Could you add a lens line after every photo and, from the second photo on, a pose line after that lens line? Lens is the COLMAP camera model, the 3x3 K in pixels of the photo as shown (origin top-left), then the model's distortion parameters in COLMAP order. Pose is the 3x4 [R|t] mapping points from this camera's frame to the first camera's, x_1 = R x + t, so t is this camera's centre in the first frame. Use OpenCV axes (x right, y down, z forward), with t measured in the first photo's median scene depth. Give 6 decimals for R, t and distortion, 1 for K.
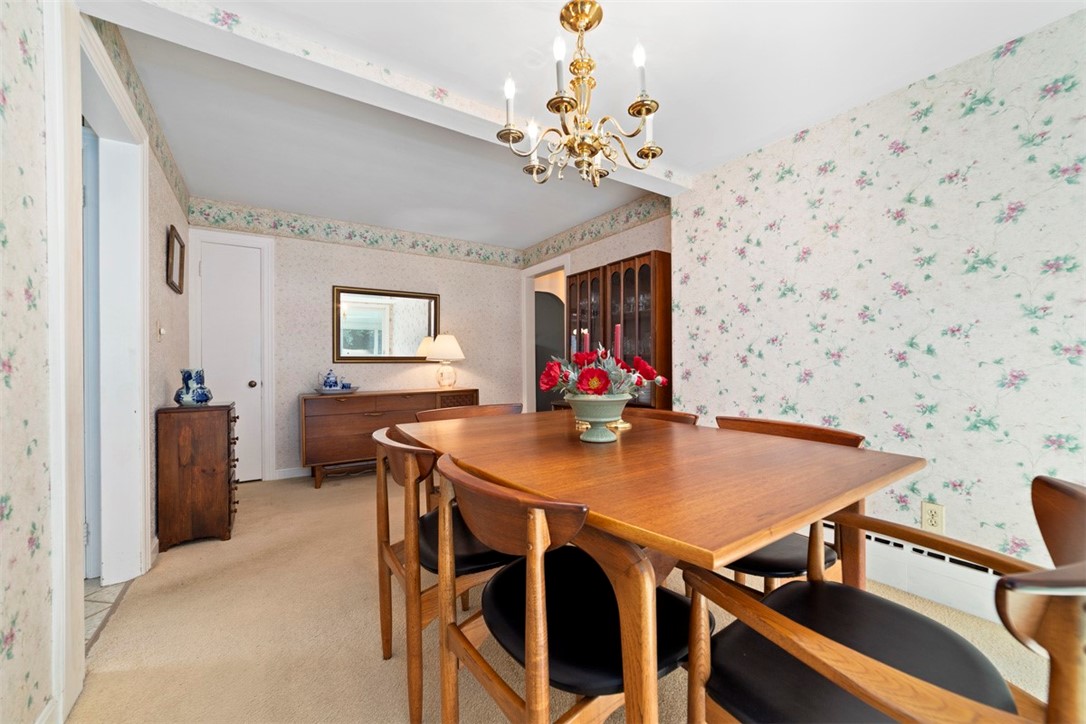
lens RADIAL K [[424.6, 0, 540.1], [0, 424.6, 368.5], [0, 0, 1]] dist [-0.004358, 0.000001]
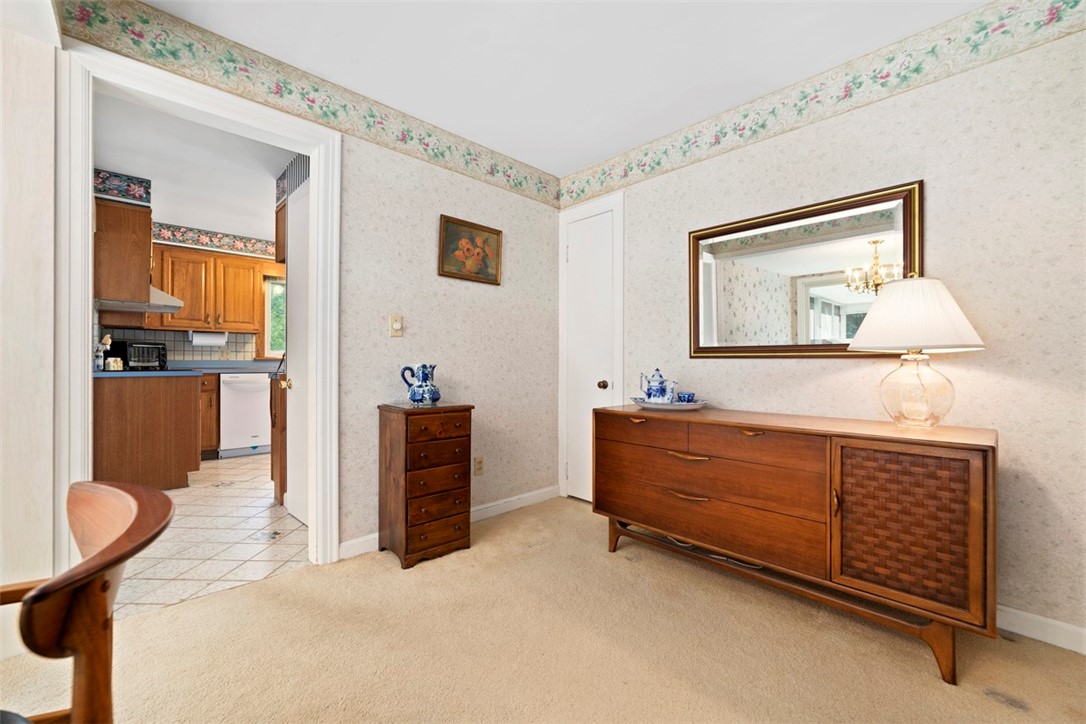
lens RADIAL K [[436.4, 0, 547.7], [0, 436.4, 358.5], [0, 0, 1]] dist [-0.002603, 0.000331]
pose [[0.188731, 0.005454, -0.982014, 0.100687], [-0.012537, 0.999916, 0.003144, -0.011356], [0.981949, 0.011718, 0.188783, 0.693479]]
